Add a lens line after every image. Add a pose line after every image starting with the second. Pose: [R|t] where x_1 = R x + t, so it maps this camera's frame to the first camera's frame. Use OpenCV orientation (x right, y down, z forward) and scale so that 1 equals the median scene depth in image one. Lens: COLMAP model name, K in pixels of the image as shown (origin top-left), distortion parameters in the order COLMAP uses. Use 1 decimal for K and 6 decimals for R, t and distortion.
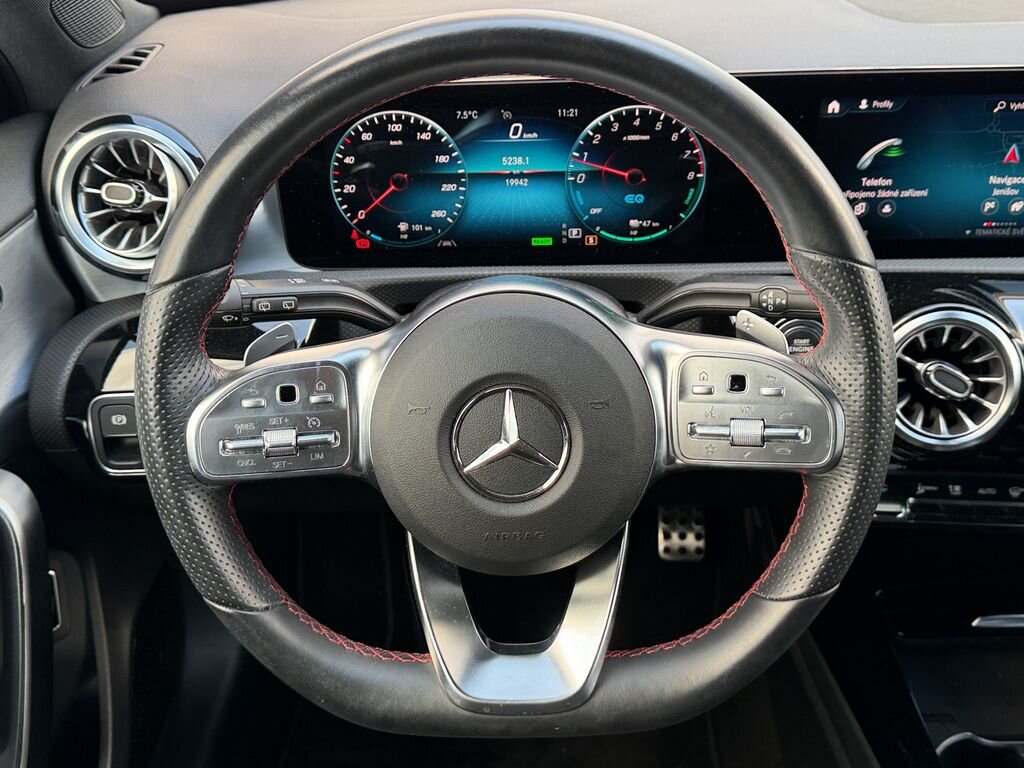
lens RADIAL K [[1076.0, 0, 512.1], [0, 1076.0, 386.6], [0, 0, 1]] dist [0.093955, 0.000000]
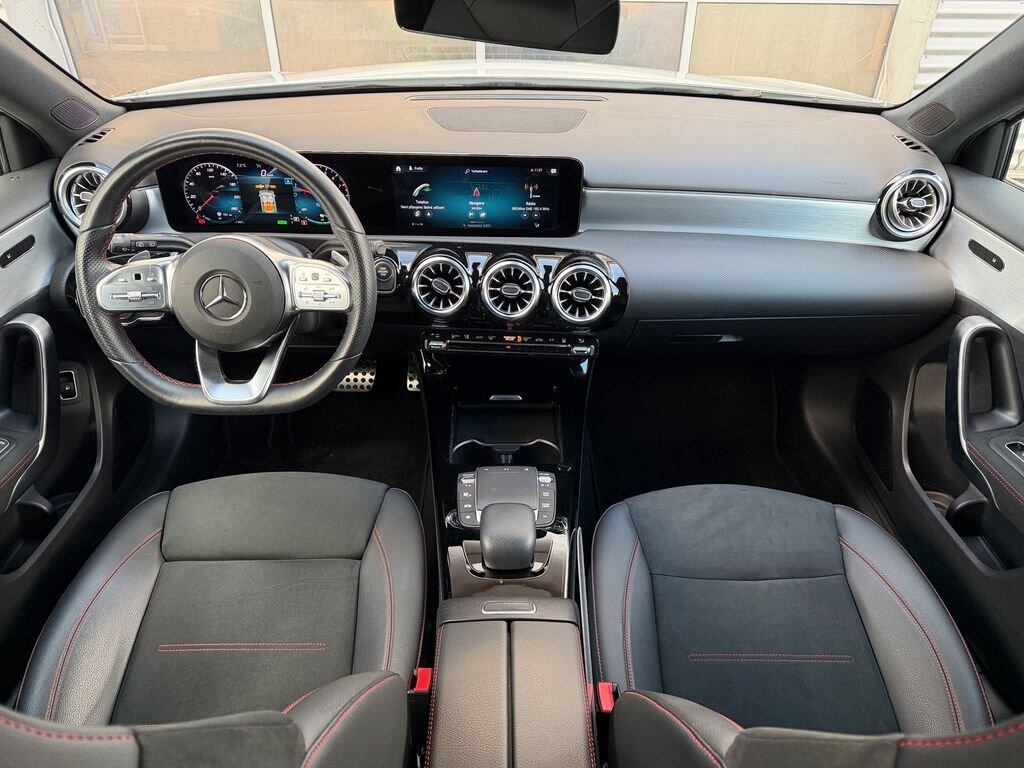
lens RADIAL K [[722.9, 0, 510.9], [0, 722.9, 384.9], [0, 0, 1]] dist [-0.003005, -0.004533]
pose [[0.997216, 0.015314, 0.072973, 0.422039], [-0.020259, 0.997513, 0.067513, 0.098020], [-0.071758, -0.068804, 0.995046, -0.596794]]
